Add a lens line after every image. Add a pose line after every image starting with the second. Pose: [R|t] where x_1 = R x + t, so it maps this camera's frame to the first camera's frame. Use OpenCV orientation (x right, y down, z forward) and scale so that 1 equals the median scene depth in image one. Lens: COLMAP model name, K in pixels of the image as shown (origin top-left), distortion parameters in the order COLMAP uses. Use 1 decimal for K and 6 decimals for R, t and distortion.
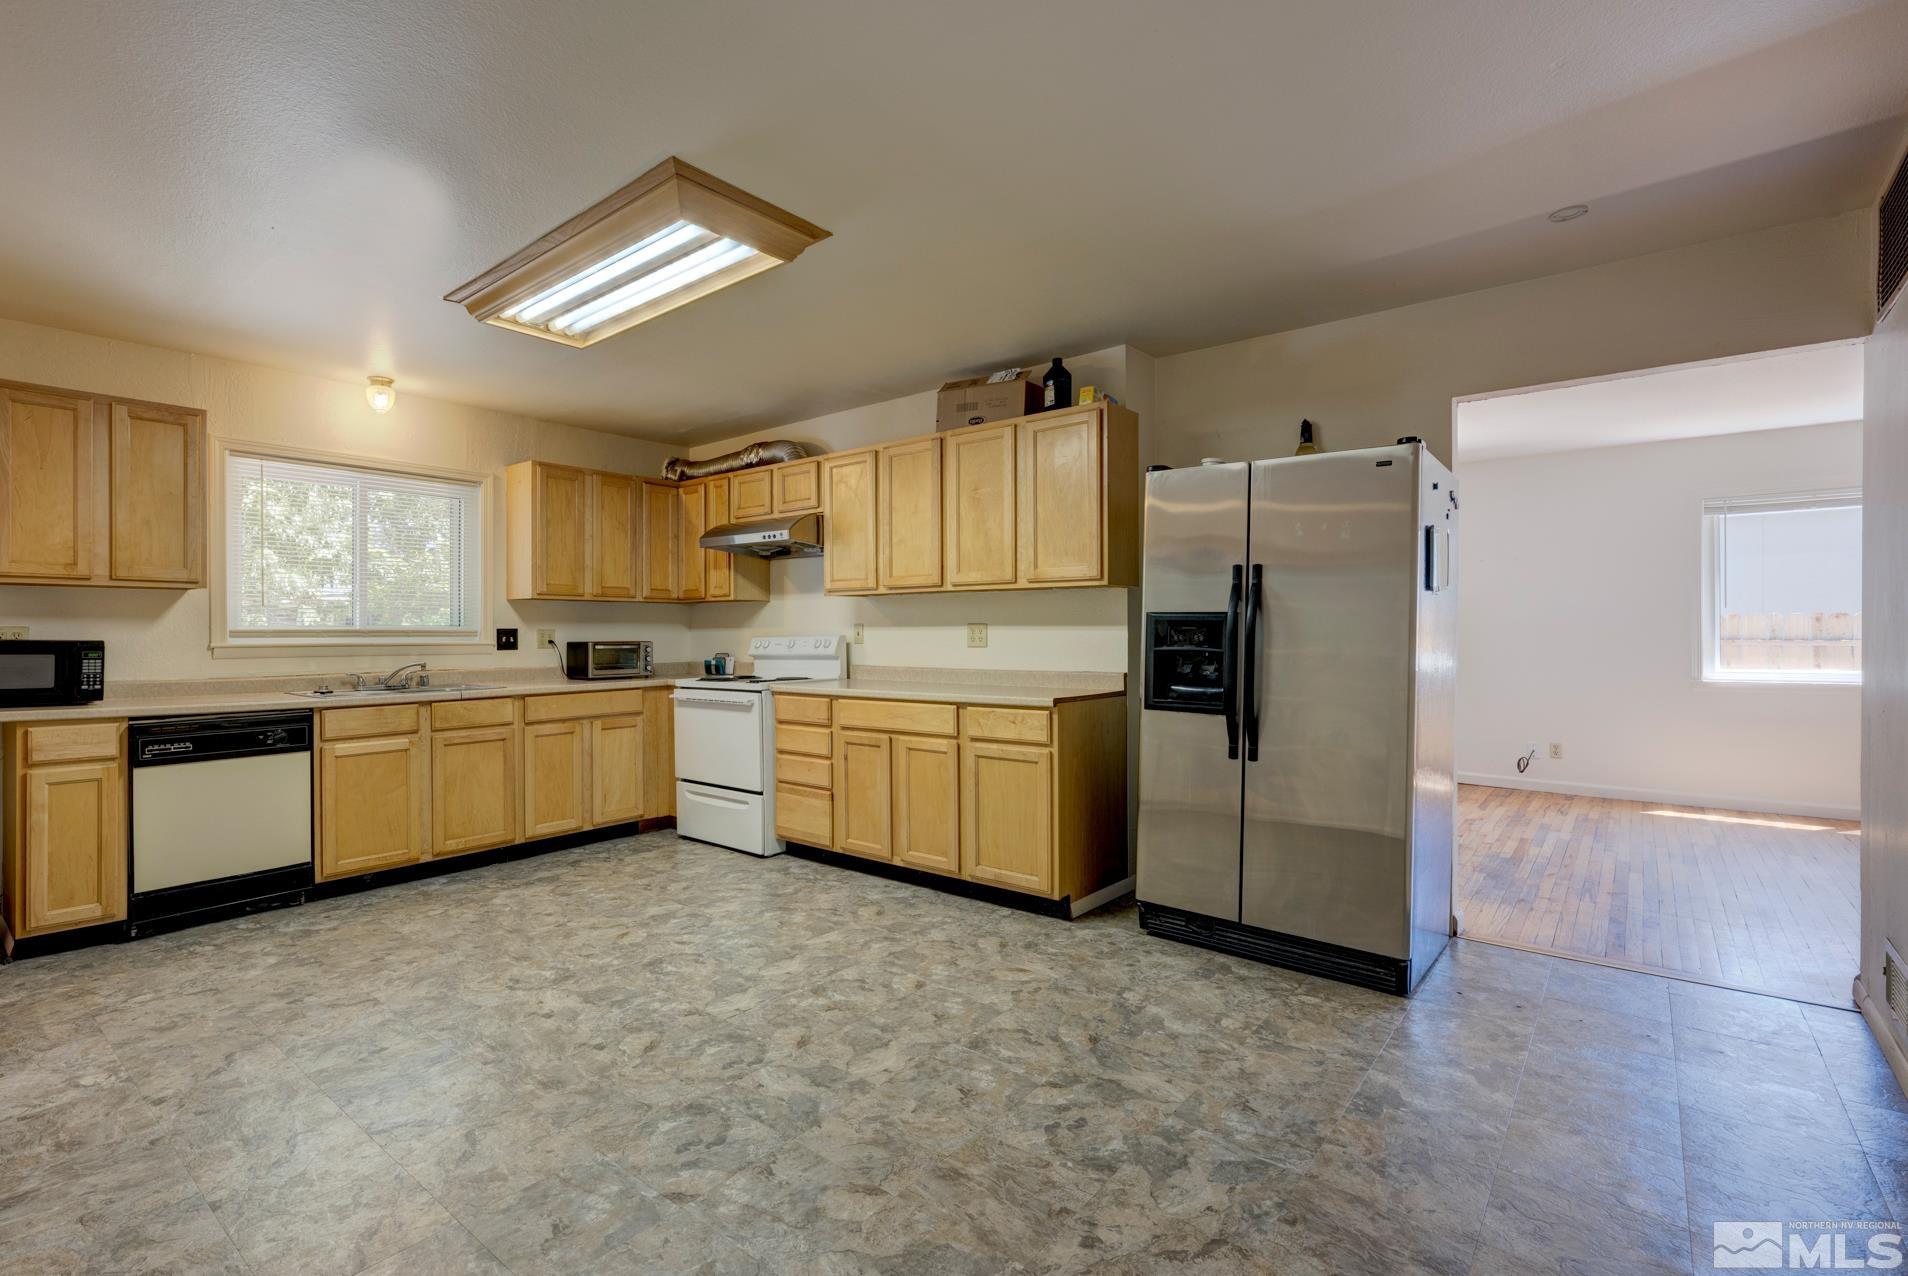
lens RADIAL K [[831.8, 0, 951.2], [0, 831.8, 641.4], [0, 0, 1]] dist [0.000950, -0.000011]
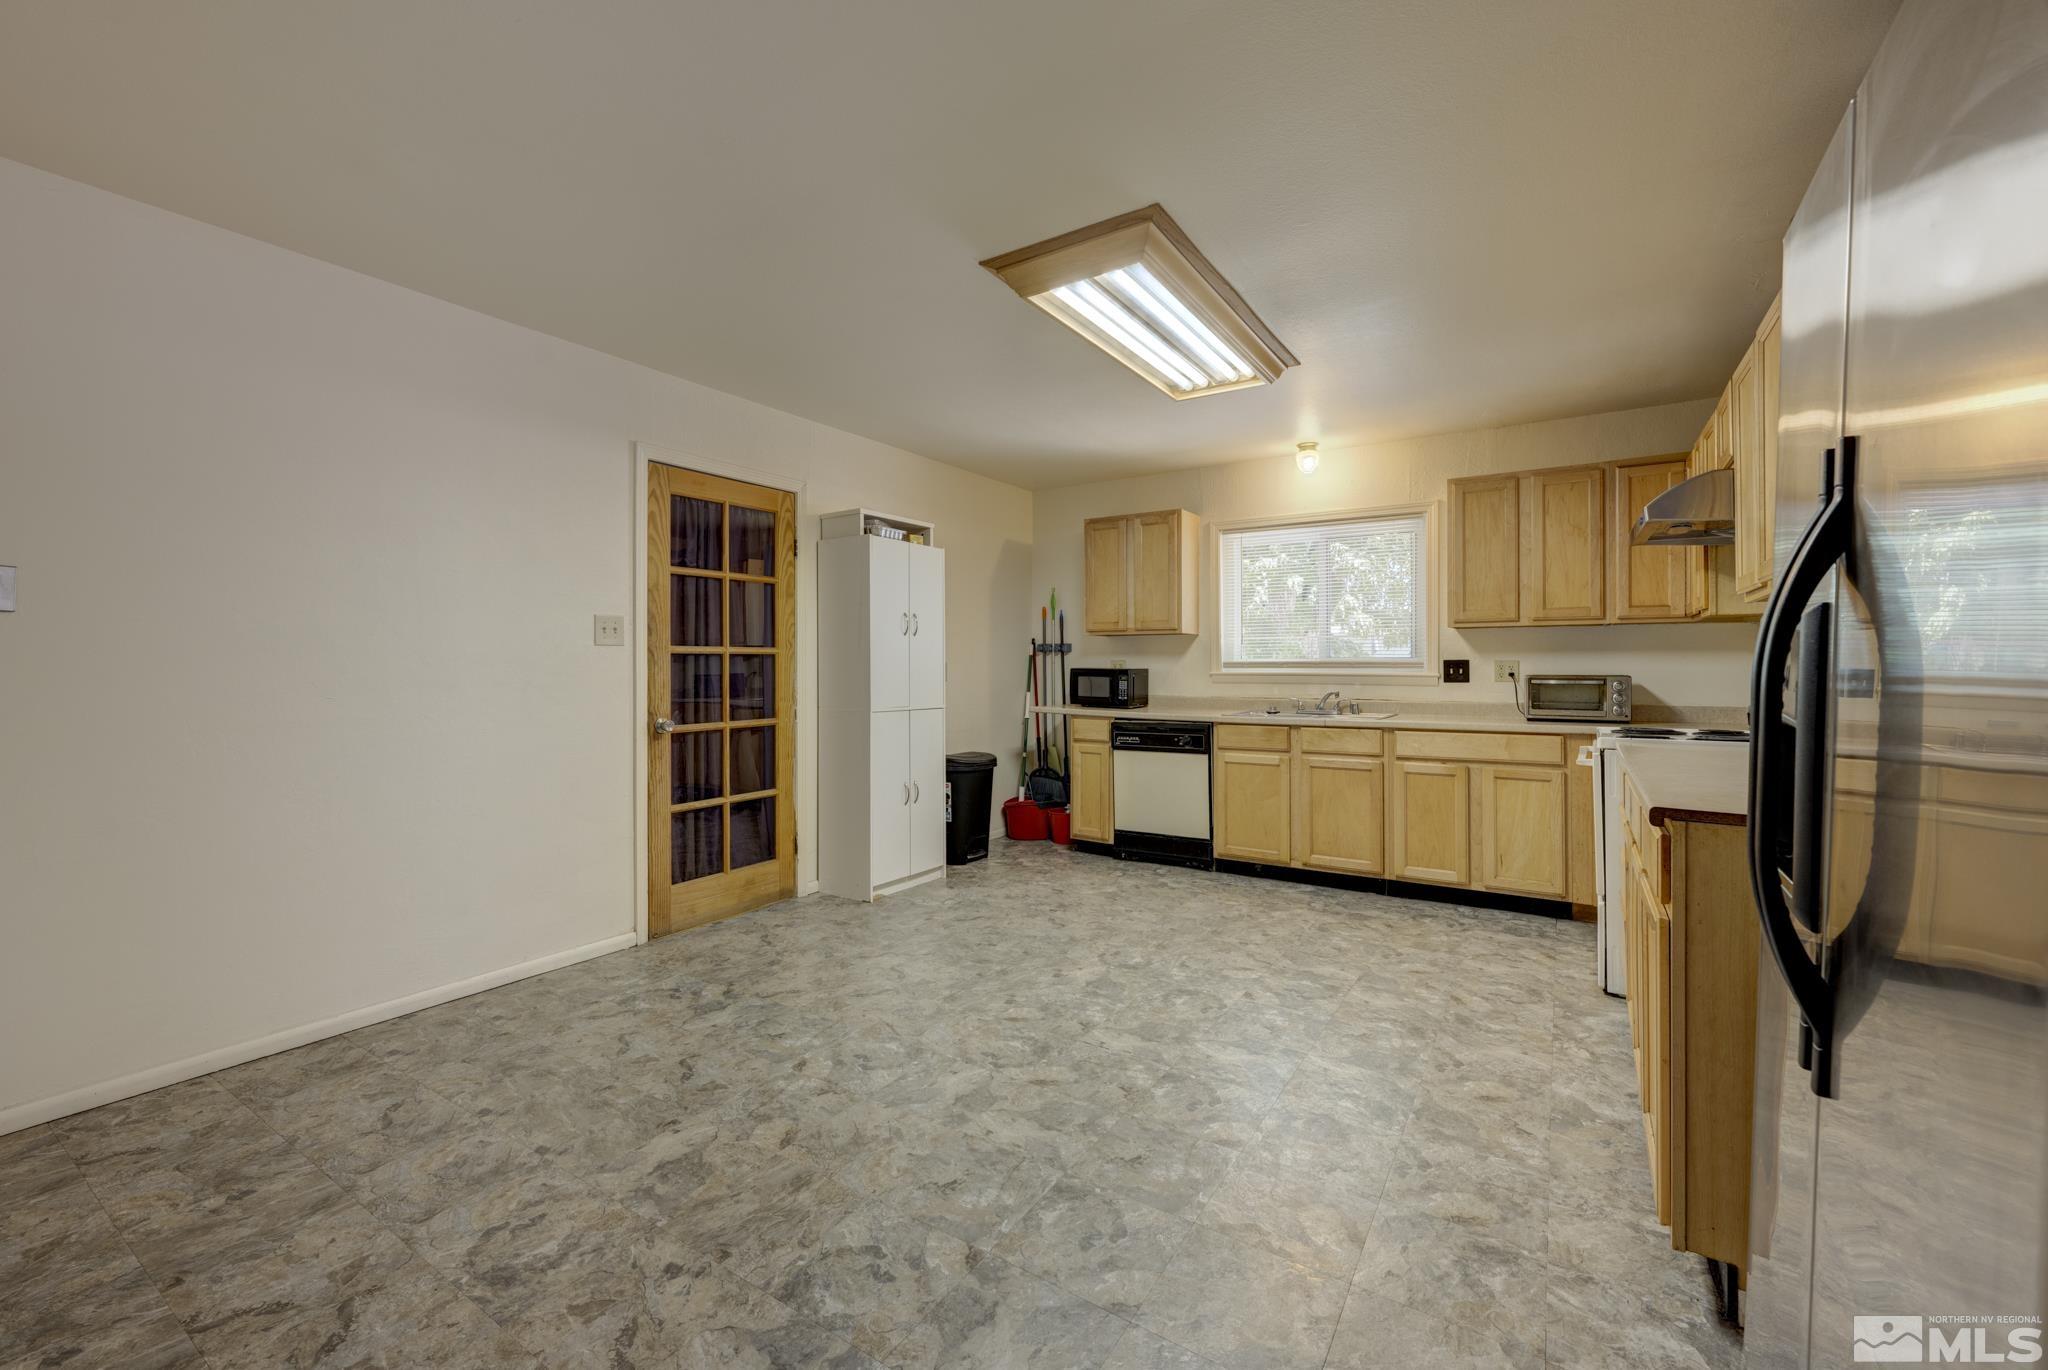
lens RADIAL K [[855.0, 0, 1018.8], [0, 855.0, 668.4], [0, 0, 1]] dist [0.000687, -0.000428]
pose [[0.103304, 0.005482, -0.994635, 0.562740], [-0.009835, 0.999942, 0.004489, -0.007349], [0.994601, 0.009318, 0.103352, 0.593005]]
